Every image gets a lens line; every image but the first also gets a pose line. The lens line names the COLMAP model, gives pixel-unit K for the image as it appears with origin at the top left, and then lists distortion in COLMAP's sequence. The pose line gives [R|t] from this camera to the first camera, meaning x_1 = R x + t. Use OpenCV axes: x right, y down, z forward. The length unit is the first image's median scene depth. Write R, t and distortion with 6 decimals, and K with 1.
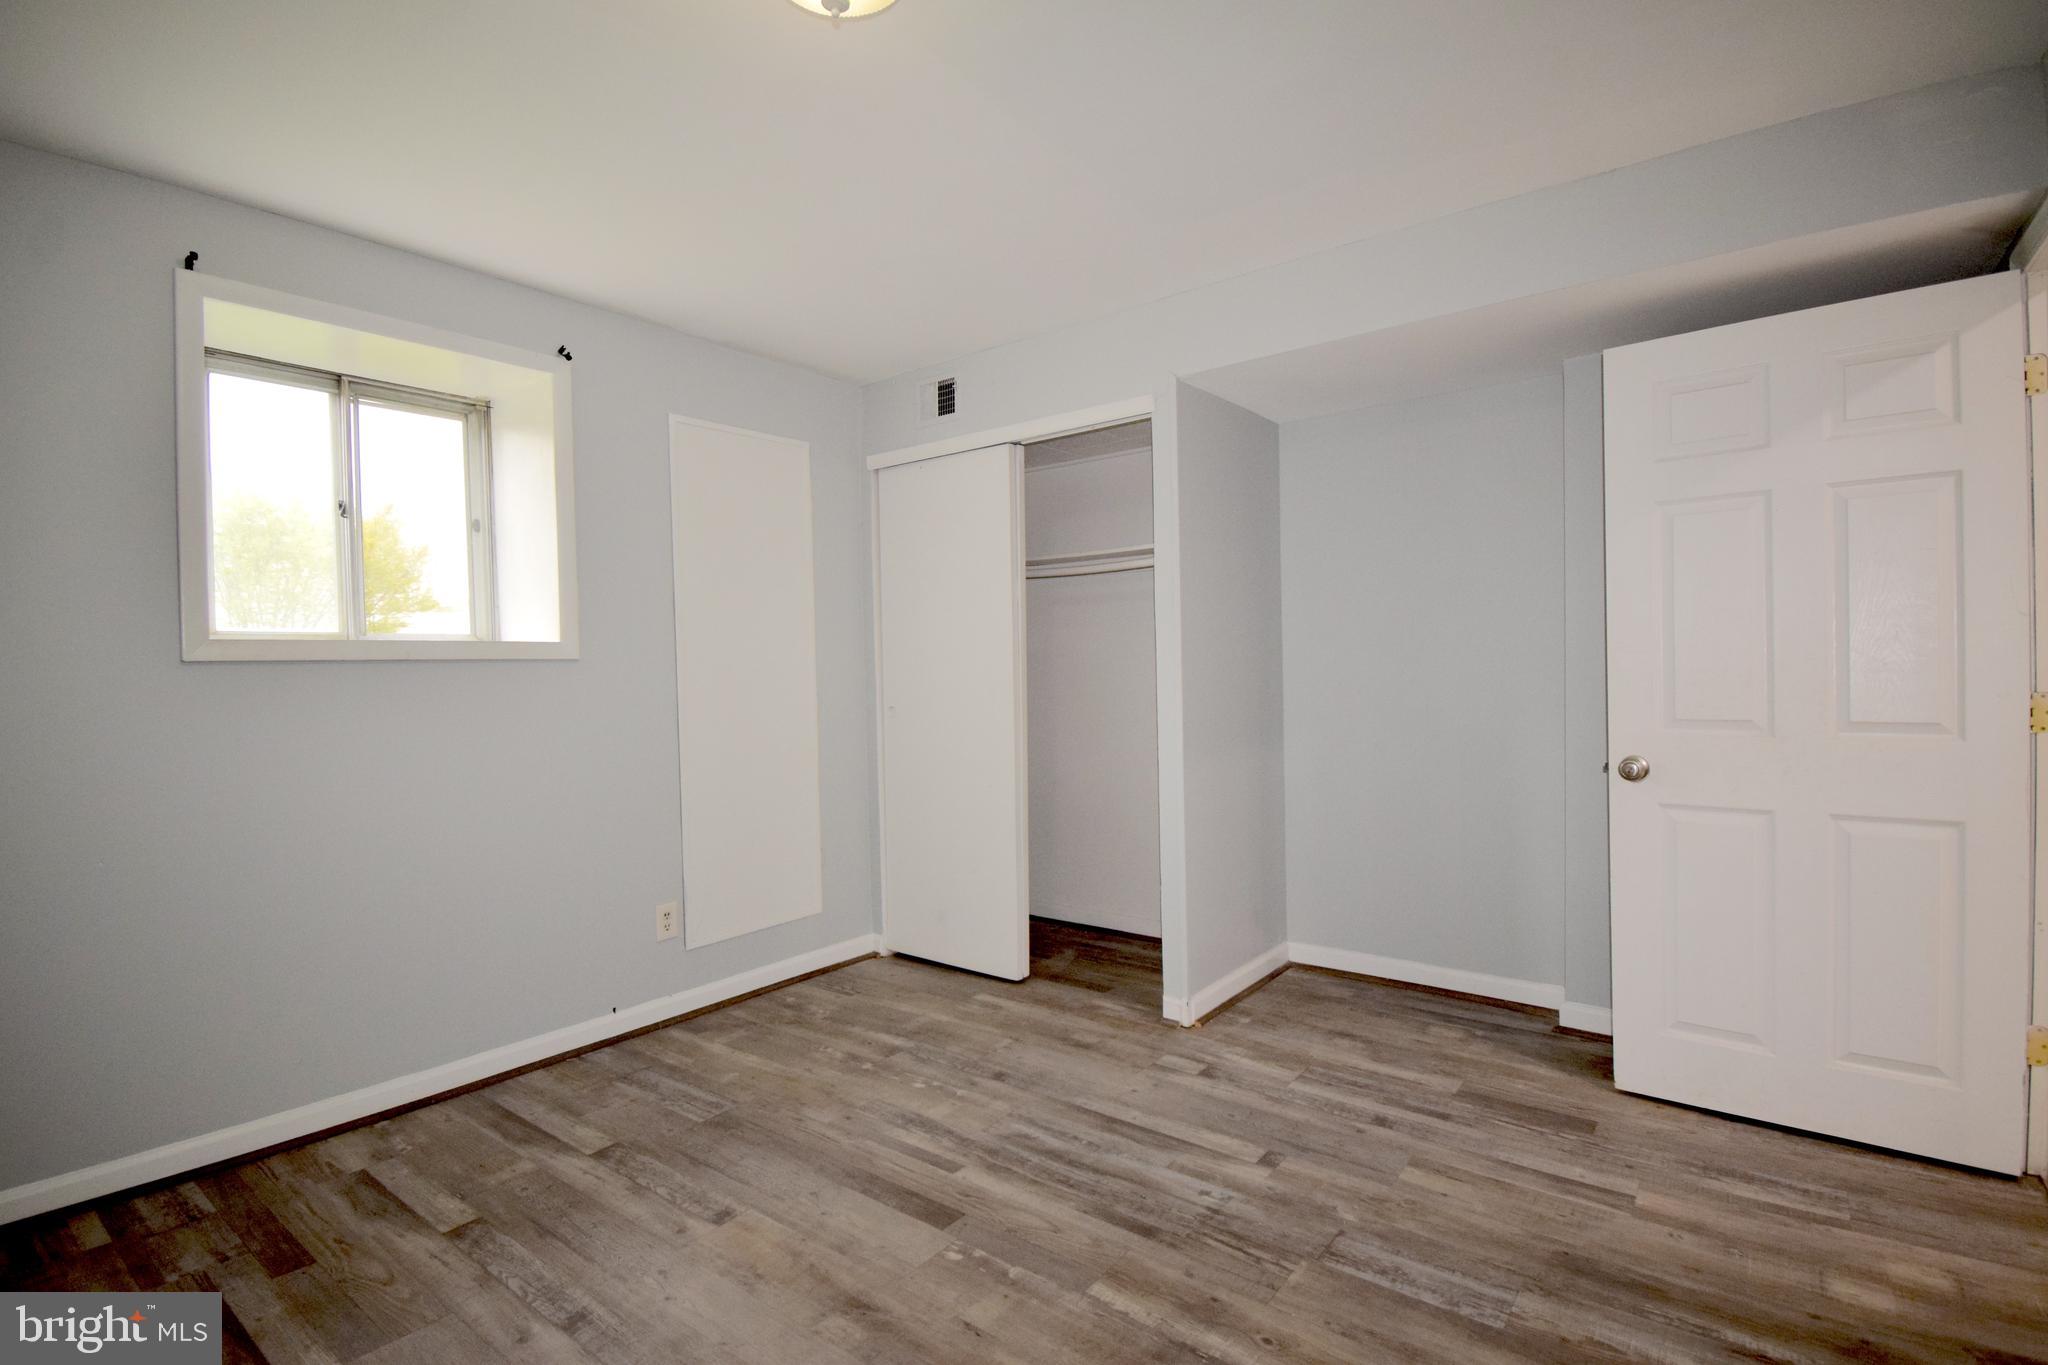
lens RADIAL K [[919.9, 0, 1029.0], [0, 919.9, 680.3], [0, 0, 1]] dist [0.012345, -0.020267]
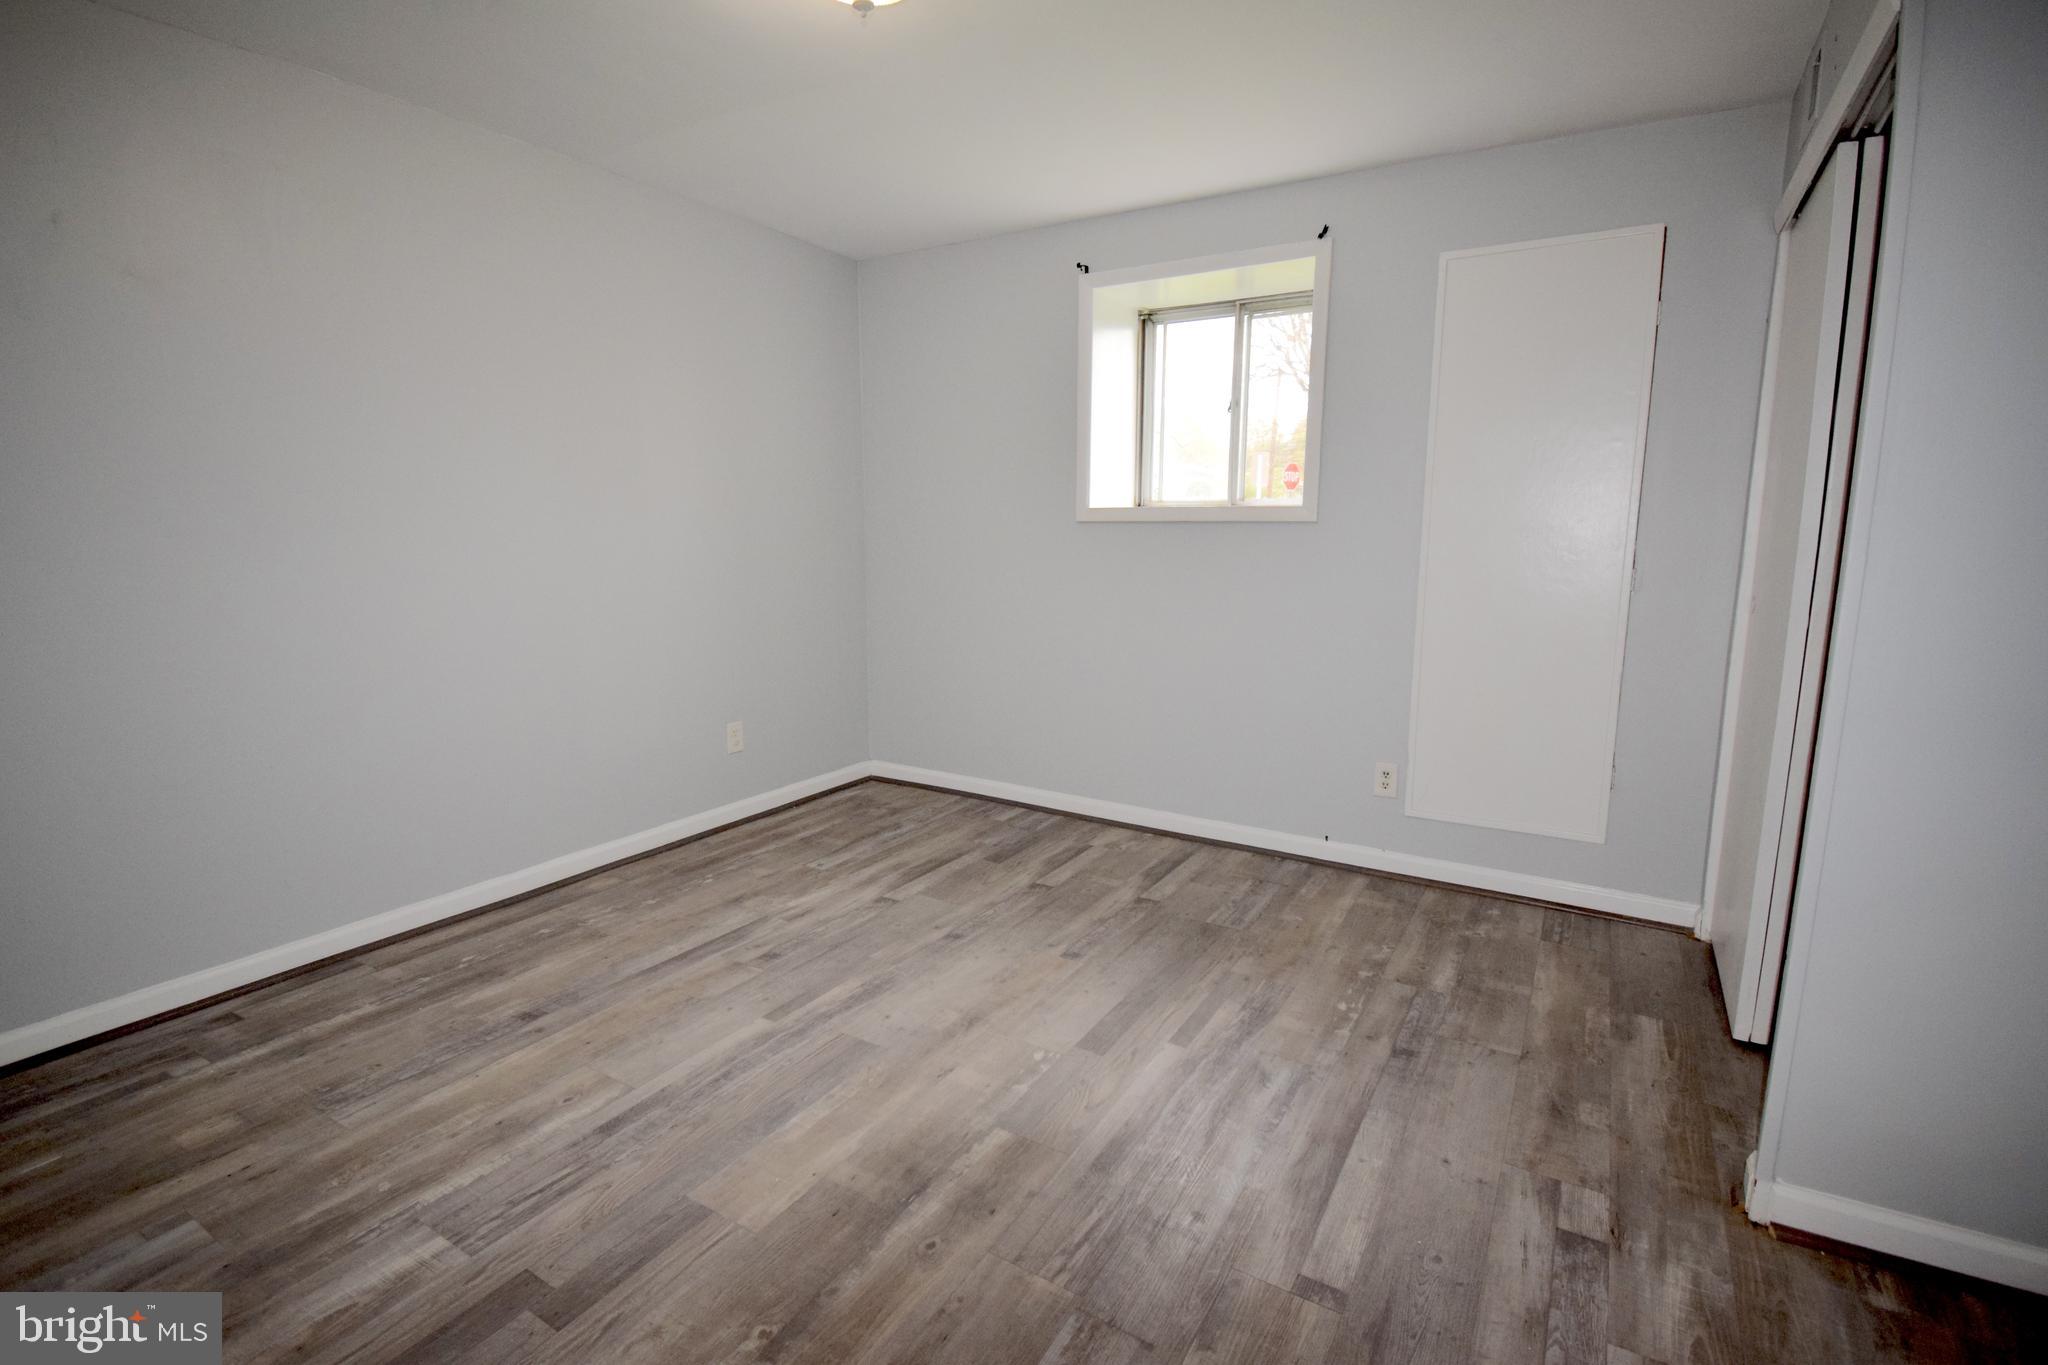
lens RADIAL K [[919.9, 0, 1029.0], [0, 919.9, 680.3], [0, 0, 1]] dist [0.012345, -0.020267]
pose [[0.146045, 0.182813, -0.972240, 0.628767], [-0.020855, 0.983128, 0.181728, -0.032148], [0.989058, -0.006265, 0.147394, 0.539440]]
